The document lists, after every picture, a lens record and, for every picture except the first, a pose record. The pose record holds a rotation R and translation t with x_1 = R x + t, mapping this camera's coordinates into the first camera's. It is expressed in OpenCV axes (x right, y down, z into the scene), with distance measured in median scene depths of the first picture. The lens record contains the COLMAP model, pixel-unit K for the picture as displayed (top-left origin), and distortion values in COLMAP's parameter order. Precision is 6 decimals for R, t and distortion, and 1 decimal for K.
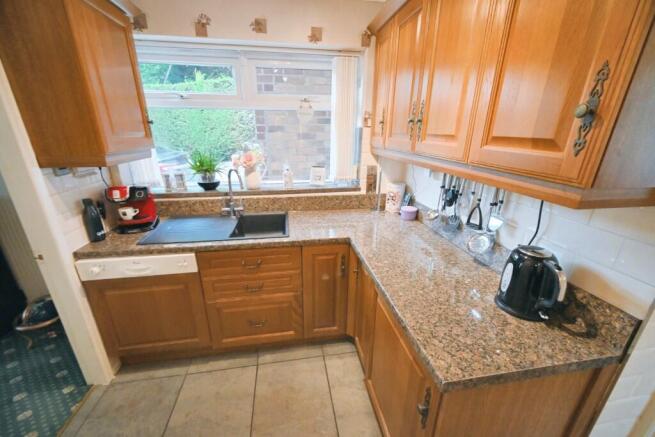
lens RADIAL K [[257.3, 0, 325.5], [0, 257.3, 218.9], [0, 0, 1]] dist [-0.001799, -0.000207]
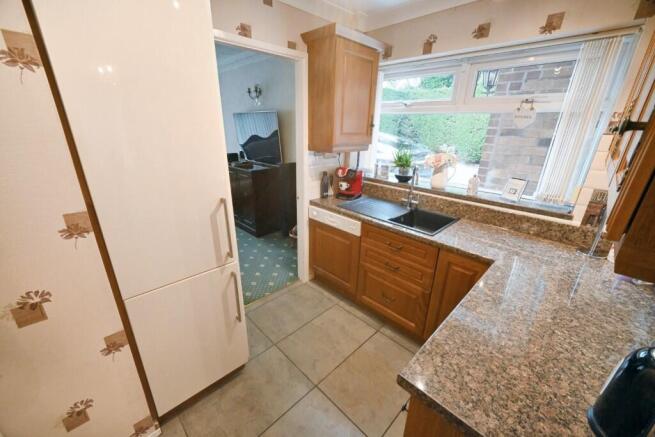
lens RADIAL K [[257.3, 0, 327.2], [0, 257.3, 219.3], [0, 0, 1]] dist [-0.001799, -0.000207]
pose [[0.583045, 0.286557, -0.760226, 0.365056], [-0.285870, 0.948252, 0.138186, -0.016477], [0.760485, 0.136757, 0.634792, -0.000830]]
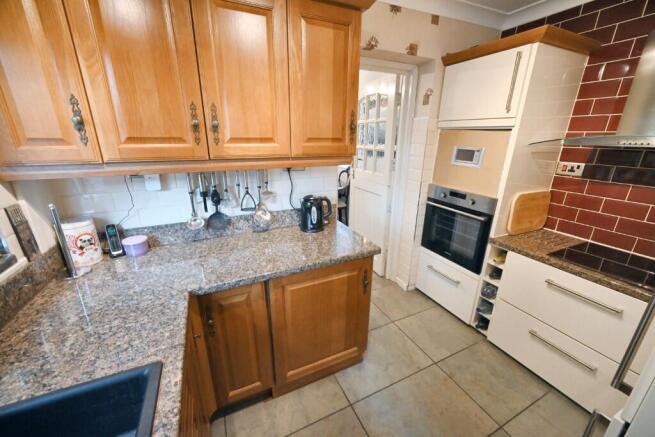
lens RADIAL K [[257.3, 0, 326.6], [0, 257.3, 219.2], [0, 0, 1]] dist [-0.001799, -0.000207]
pose [[-0.275764, -0.303314, 0.912116, -0.543904], [0.314550, 0.868189, 0.383806, -0.228492], [-0.908302, 0.392745, -0.144008, 0.656834]]
